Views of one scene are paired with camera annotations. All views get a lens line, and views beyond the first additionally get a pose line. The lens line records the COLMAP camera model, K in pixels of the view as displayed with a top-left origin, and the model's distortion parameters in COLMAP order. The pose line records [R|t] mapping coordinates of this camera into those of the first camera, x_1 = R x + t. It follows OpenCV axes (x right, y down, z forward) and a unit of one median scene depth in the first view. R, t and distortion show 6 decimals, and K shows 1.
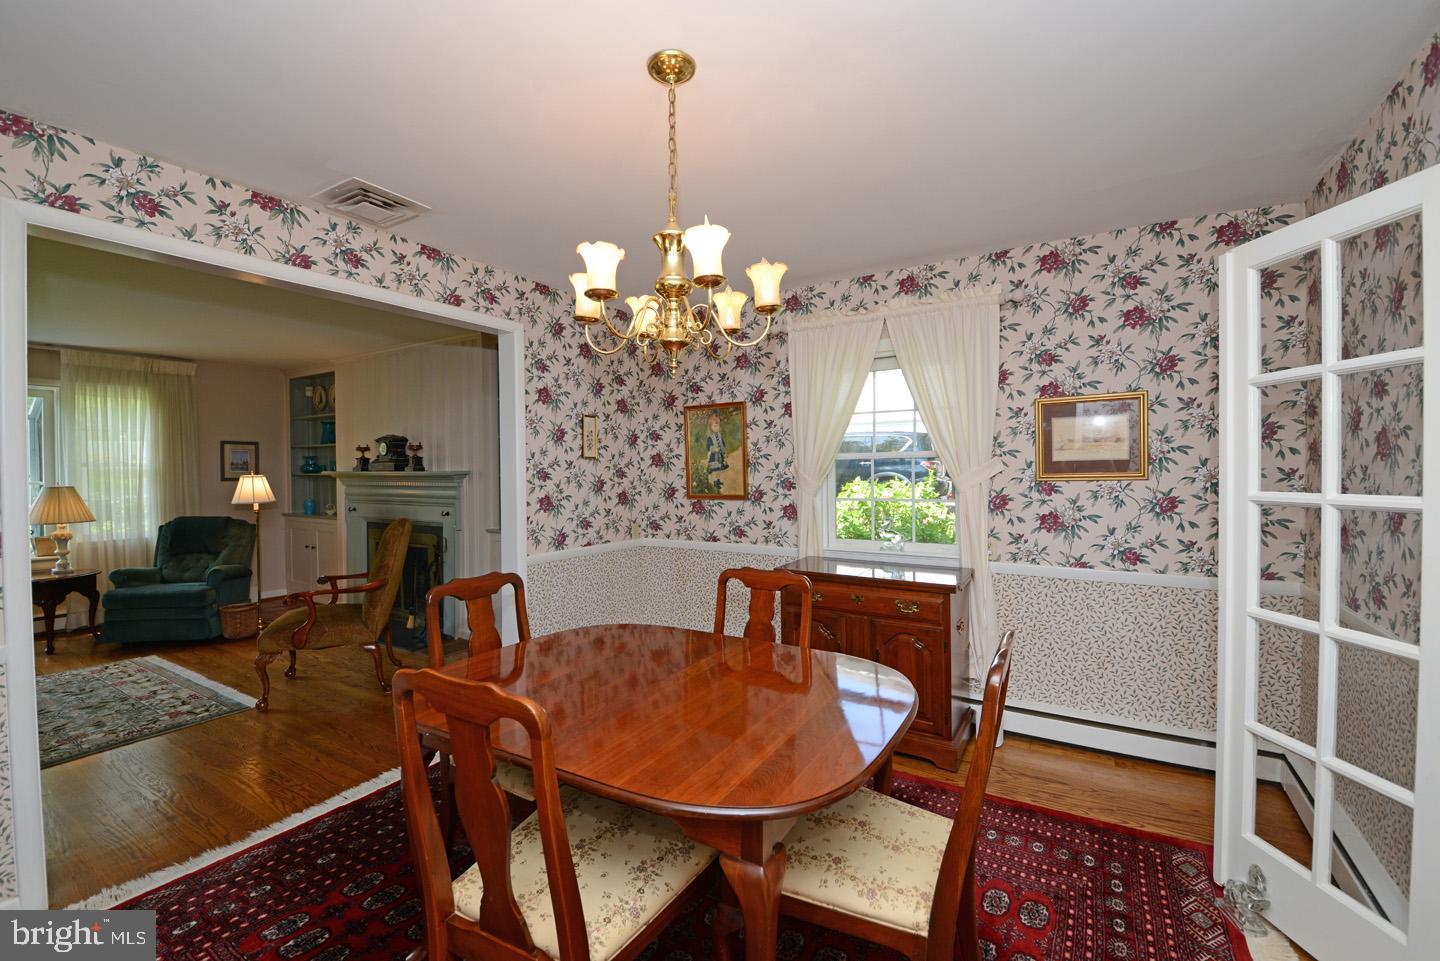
lens RADIAL K [[593.7, 0, 725.9], [0, 593.7, 480.4], [0, 0, 1]] dist [0.026722, -0.025905]
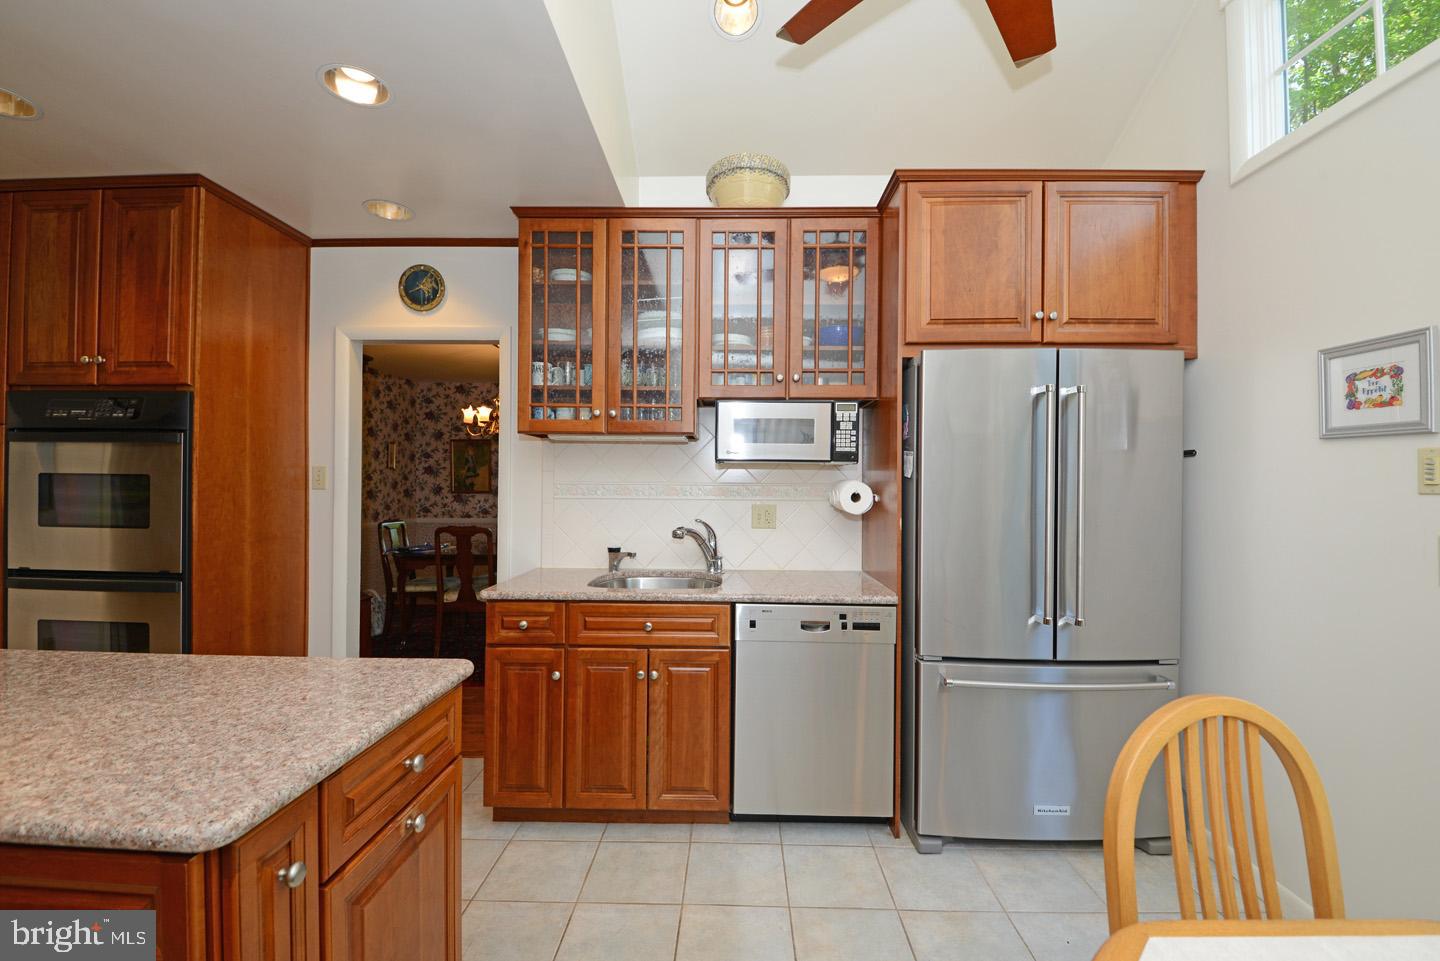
lens RADIAL K [[593.7, 0, 725.9], [0, 593.7, 480.4], [0, 0, 1]] dist [0.026722, -0.025905]
pose [[0.864387, 0.015667, 0.502583, -0.252615], [-0.004442, 0.999713, -0.023524, 0.031765], [-0.502808, 0.018101, 0.864209, -0.911745]]
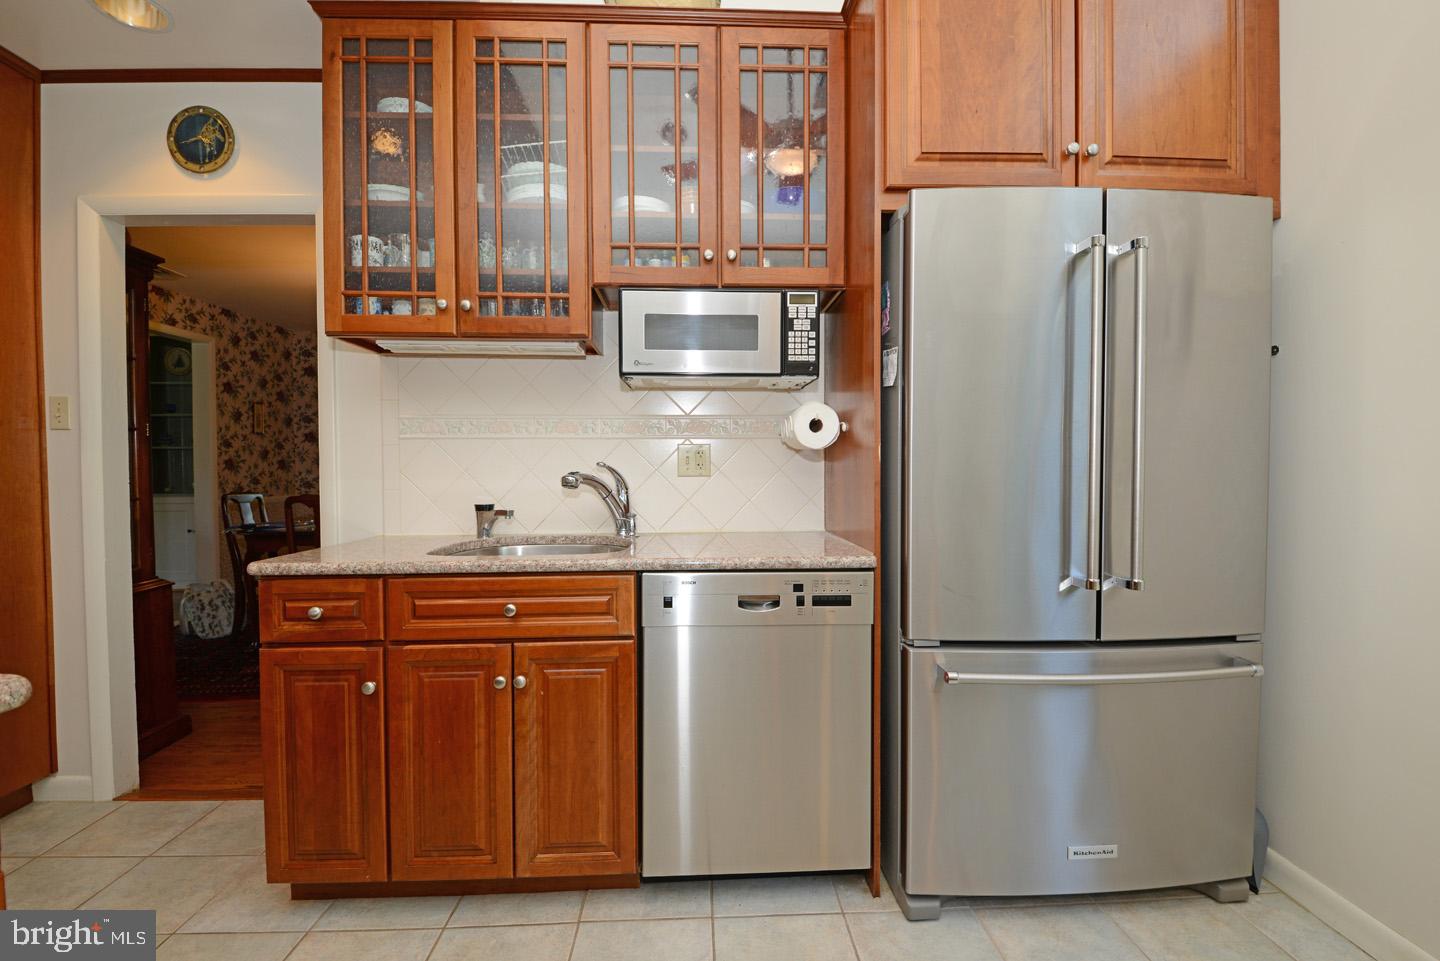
lens RADIAL K [[625.6, 0, 727.4], [0, 625.6, 478.4], [0, 0, 1]] dist [0.024972, -0.026431]
pose [[0.826002, -0.008654, 0.563600, -0.150301], [0.008521, 0.999960, 0.002867, 0.070211], [-0.563602, 0.002435, 0.826043, -0.801510]]
